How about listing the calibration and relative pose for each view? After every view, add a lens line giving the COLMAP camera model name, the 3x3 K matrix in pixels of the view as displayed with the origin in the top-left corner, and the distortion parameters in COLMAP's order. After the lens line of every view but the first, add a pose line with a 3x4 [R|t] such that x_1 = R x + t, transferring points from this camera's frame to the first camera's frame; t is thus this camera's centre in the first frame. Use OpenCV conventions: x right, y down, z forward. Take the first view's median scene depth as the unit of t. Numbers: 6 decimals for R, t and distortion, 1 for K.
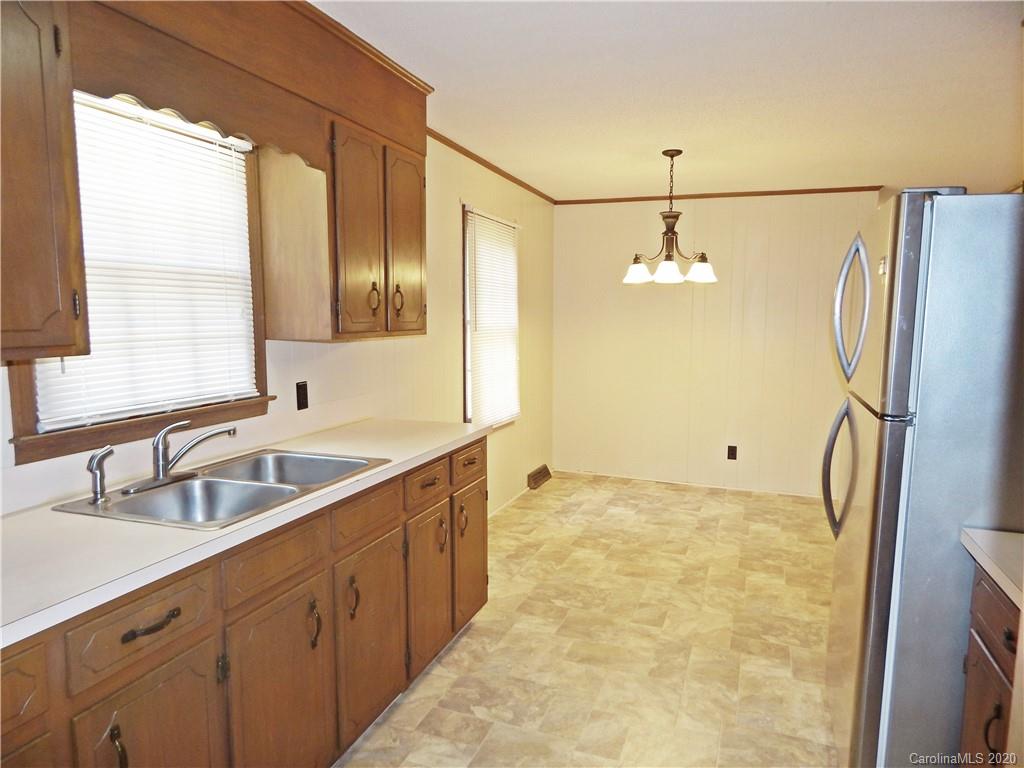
lens RADIAL K [[676.2, 0, 512.0], [0, 676.2, 384.0], [0, 0, 1]] dist [-0.003048, -0.003172]
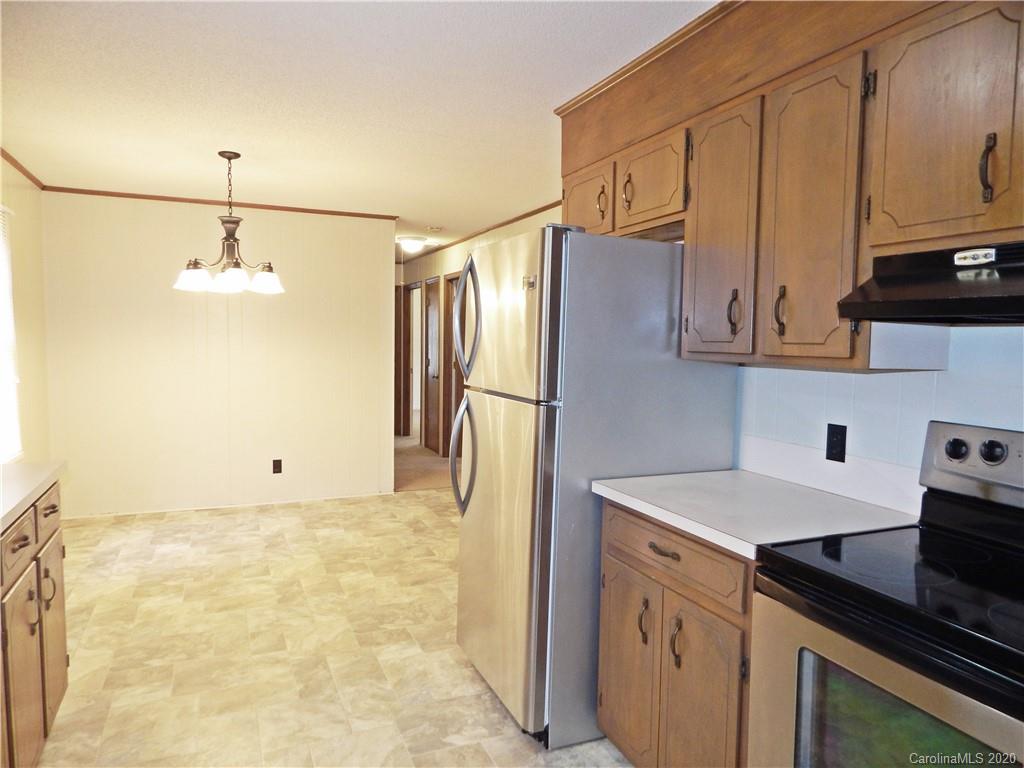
lens RADIAL K [[680.6, 0, 507.8], [0, 680.6, 379.4], [0, 0, 1]] dist [0.048113, -0.043343]
pose [[0.727696, -0.046048, 0.684352, -0.161951], [0.068521, 0.997633, -0.005733, 0.005011], [-0.682469, 0.051064, 0.729129, 0.047778]]
